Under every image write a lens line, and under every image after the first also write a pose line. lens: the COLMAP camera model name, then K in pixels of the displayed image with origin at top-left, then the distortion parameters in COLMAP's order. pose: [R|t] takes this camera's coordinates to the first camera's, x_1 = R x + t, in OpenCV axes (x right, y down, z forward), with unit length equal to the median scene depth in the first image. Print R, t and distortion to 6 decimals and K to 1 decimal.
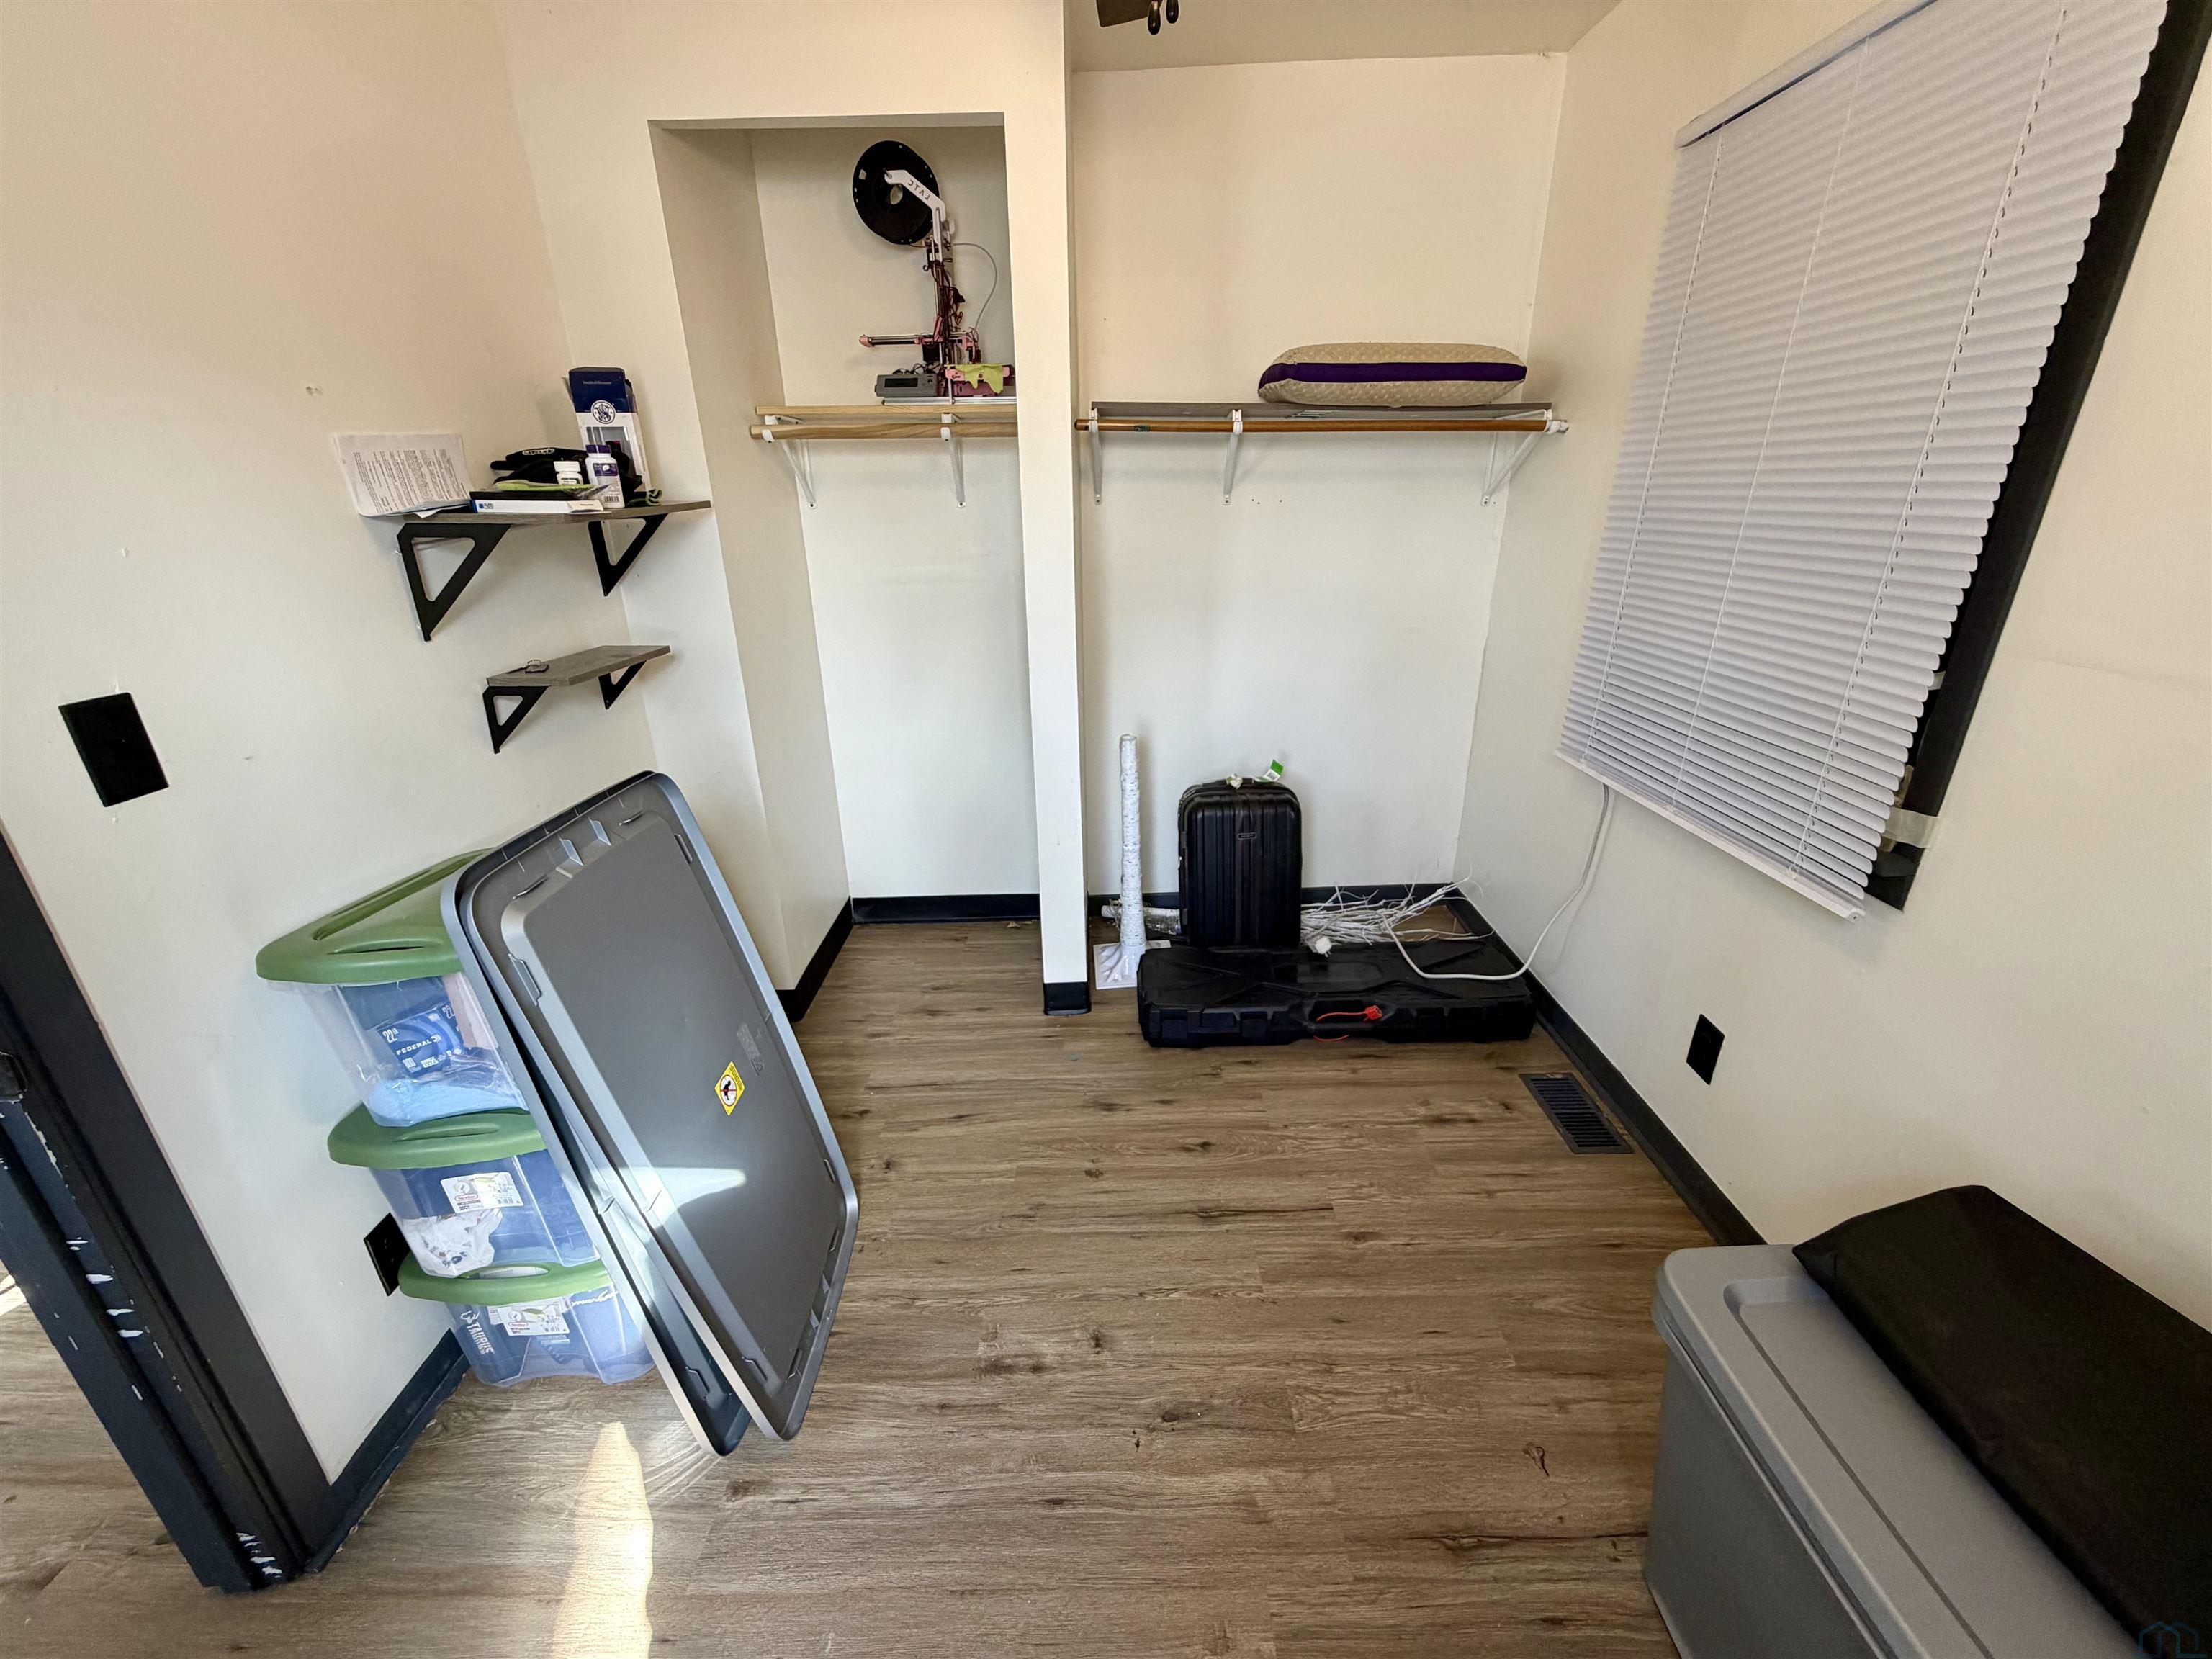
lens RADIAL K [[875.2, 0, 1101.4], [0, 875.2, 822.8], [0, 0, 1]] dist [0.006091, -0.000019]
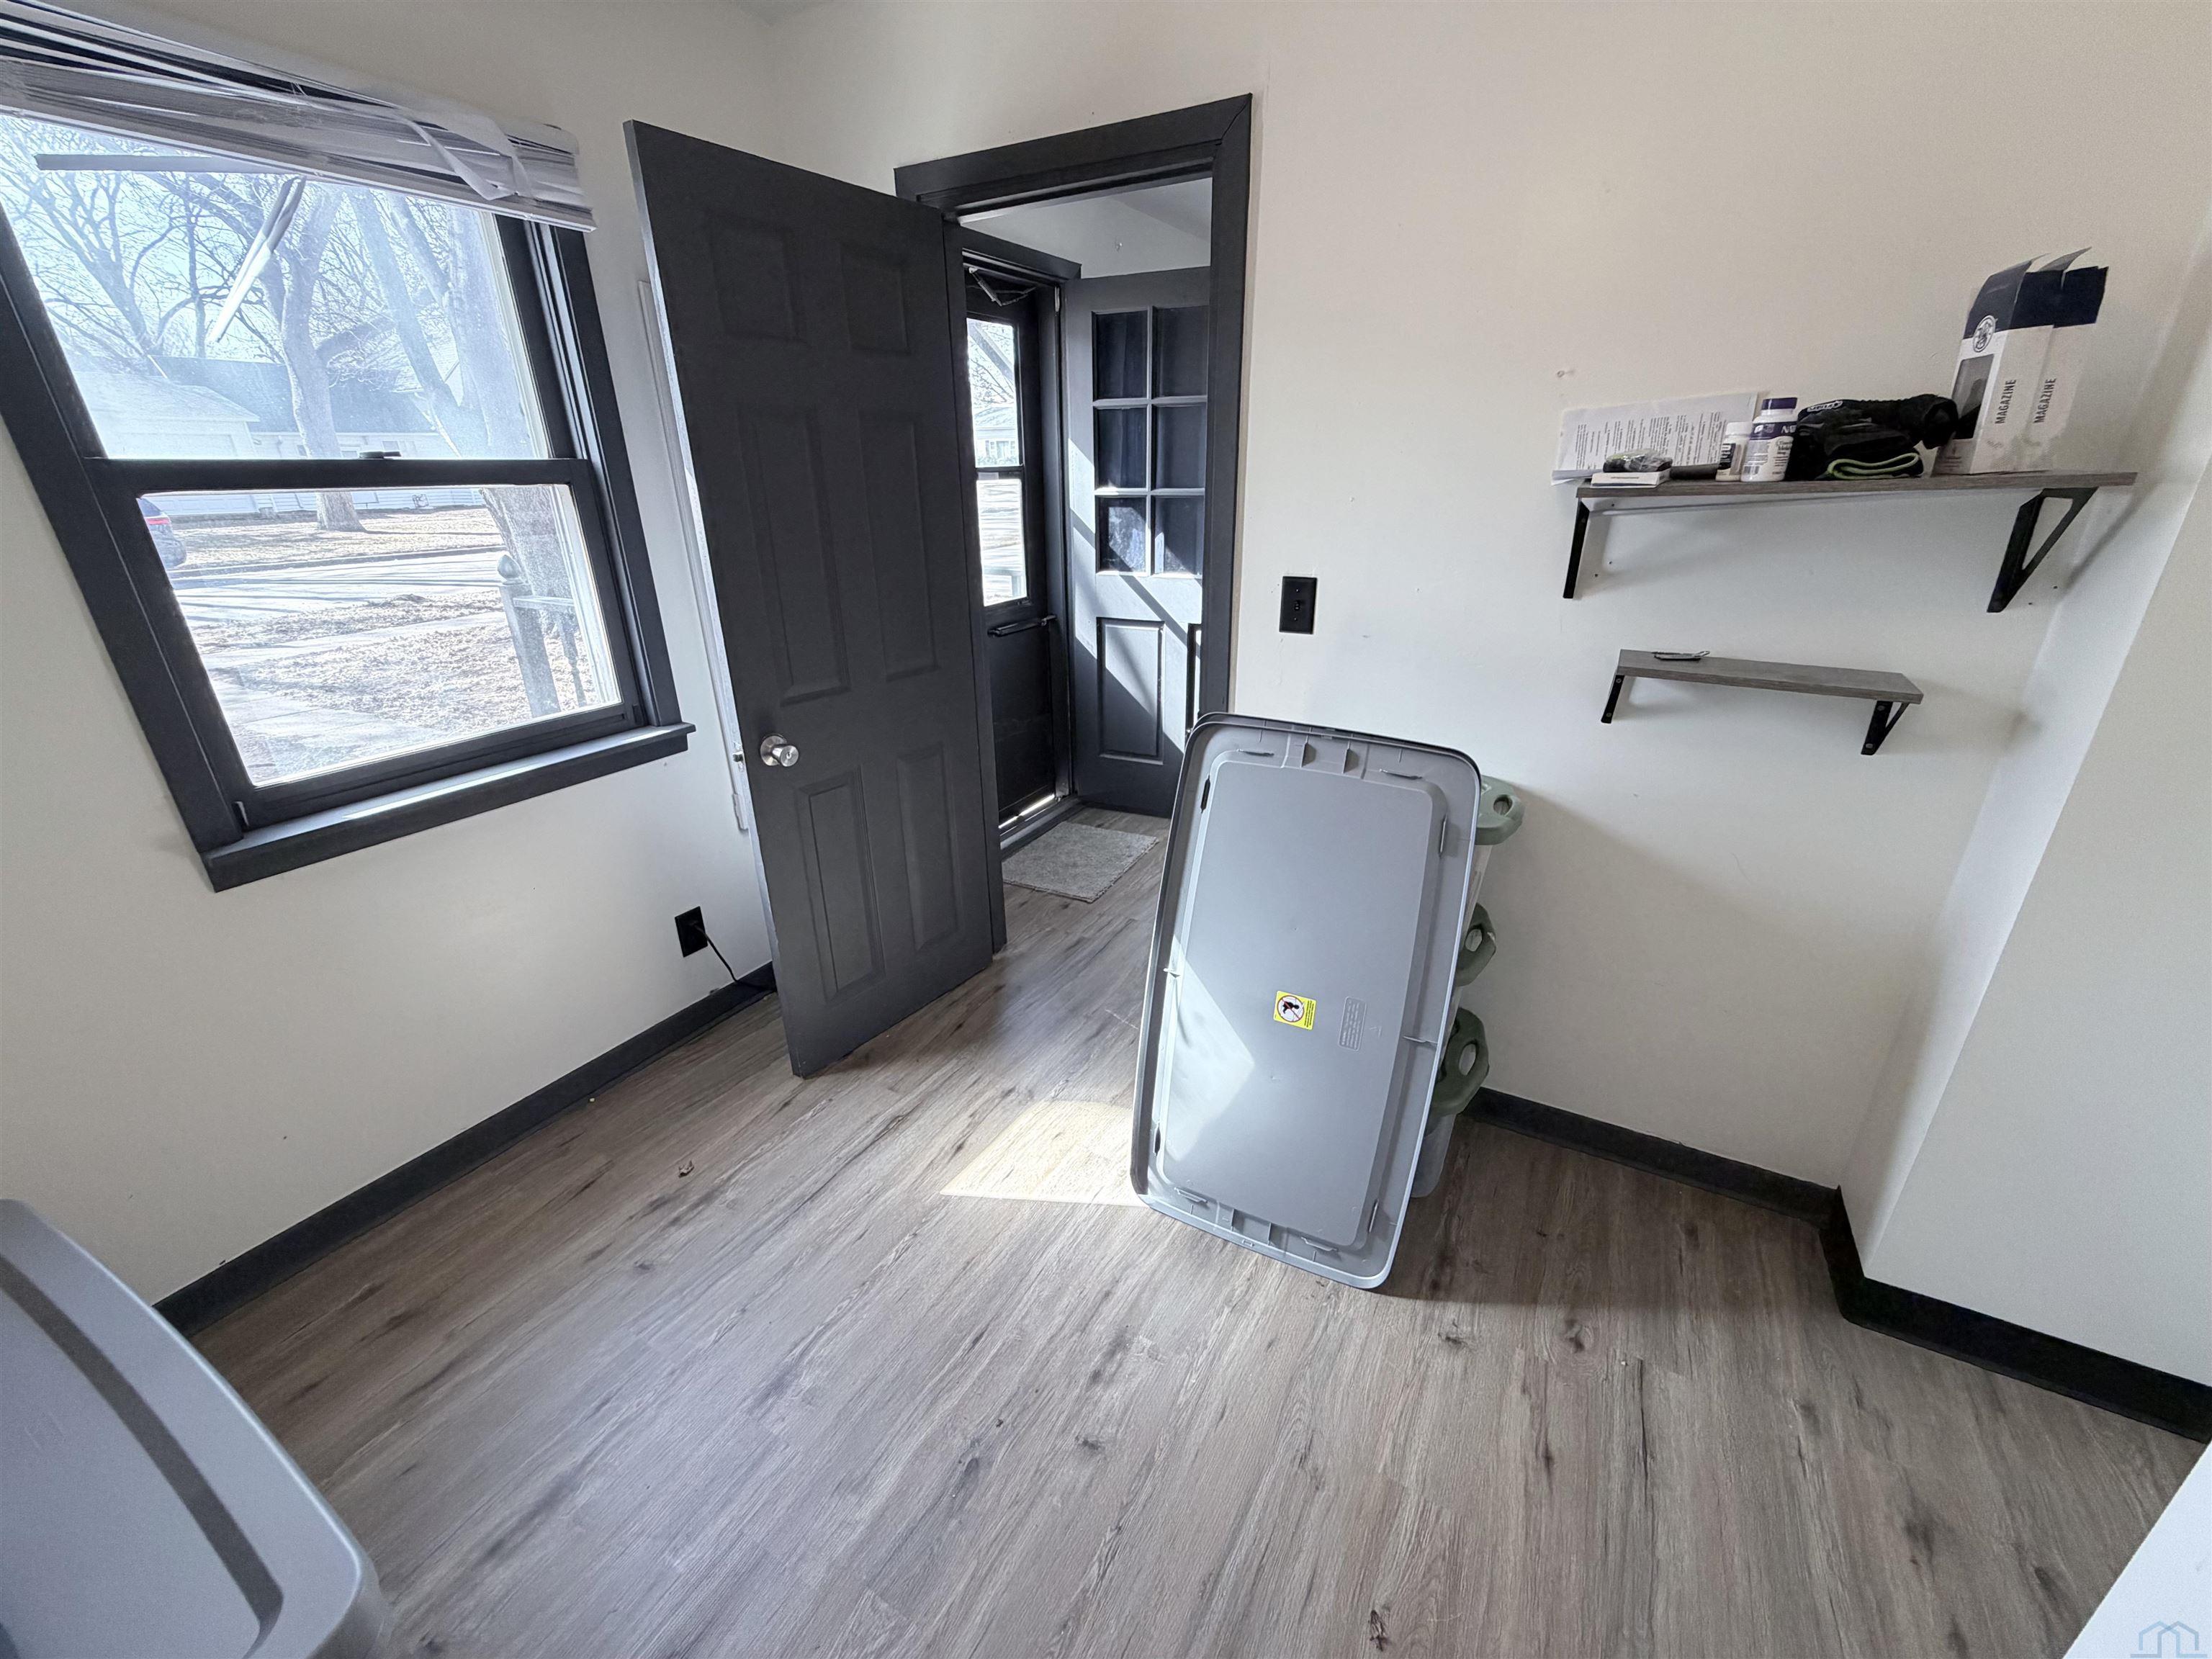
lens RADIAL K [[875.2, 0, 1100.9], [0, 875.2, 826.5], [0, 0, 1]] dist [0.006091, -0.000019]
pose [[-0.481182, 0.353899, -0.802010, 0.491181], [-0.295622, 0.795787, 0.528517, -0.387373], [0.825271, 0.491404, -0.278298, 0.967212]]
